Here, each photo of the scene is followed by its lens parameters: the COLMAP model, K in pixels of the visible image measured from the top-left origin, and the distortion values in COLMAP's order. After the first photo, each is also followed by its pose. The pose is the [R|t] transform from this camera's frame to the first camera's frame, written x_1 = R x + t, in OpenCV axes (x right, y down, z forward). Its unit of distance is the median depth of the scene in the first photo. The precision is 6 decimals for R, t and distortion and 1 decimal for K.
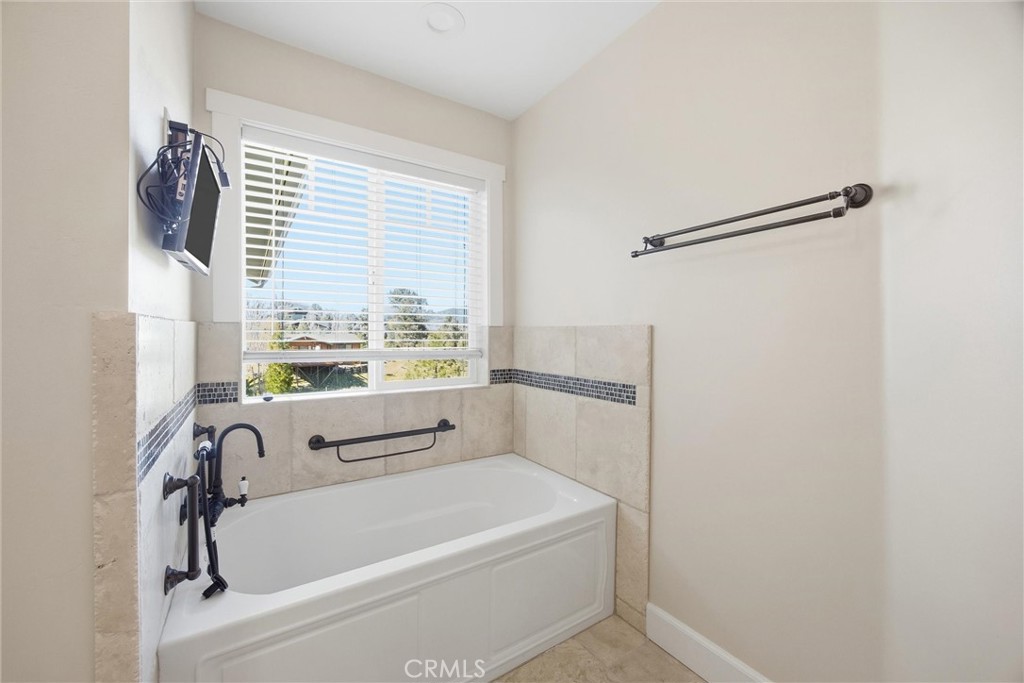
lens RADIAL K [[398.2, 0, 507.5], [0, 398.2, 338.9], [0, 0, 1]] dist [-0.009288, 0.000213]
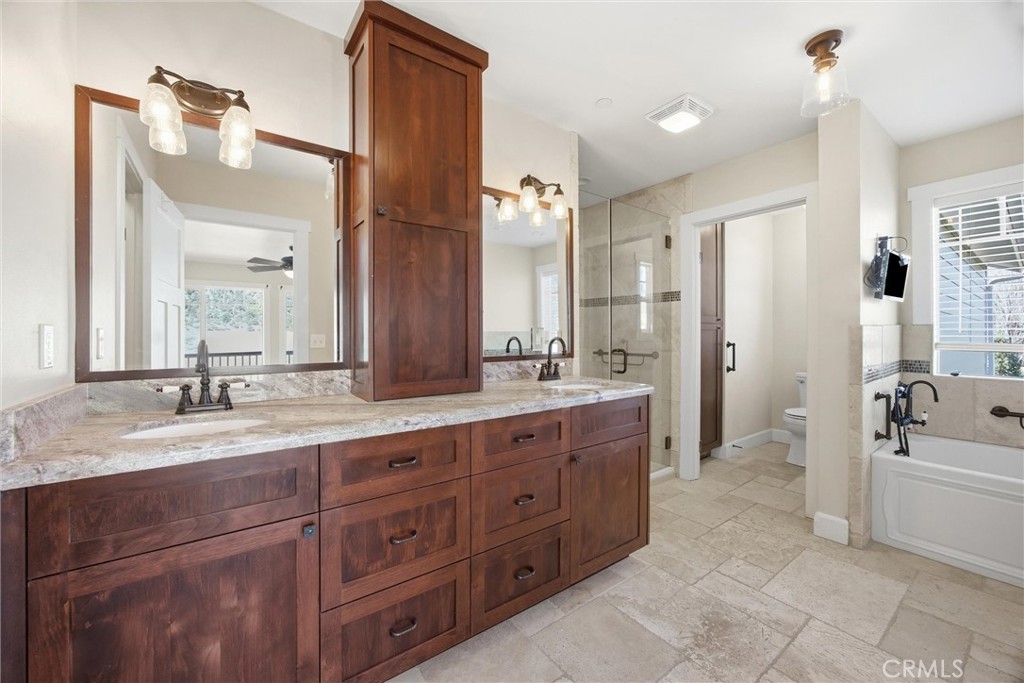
lens RADIAL K [[398.2, 0, 507.5], [0, 398.2, 338.9], [0, 0, 1]] dist [-0.009288, 0.000213]
pose [[0.054814, 0.002791, -0.998493, 1.036168], [0.000339, 0.999996, 0.002814, 0.016535], [0.998497, -0.000492, 0.054812, -1.008177]]
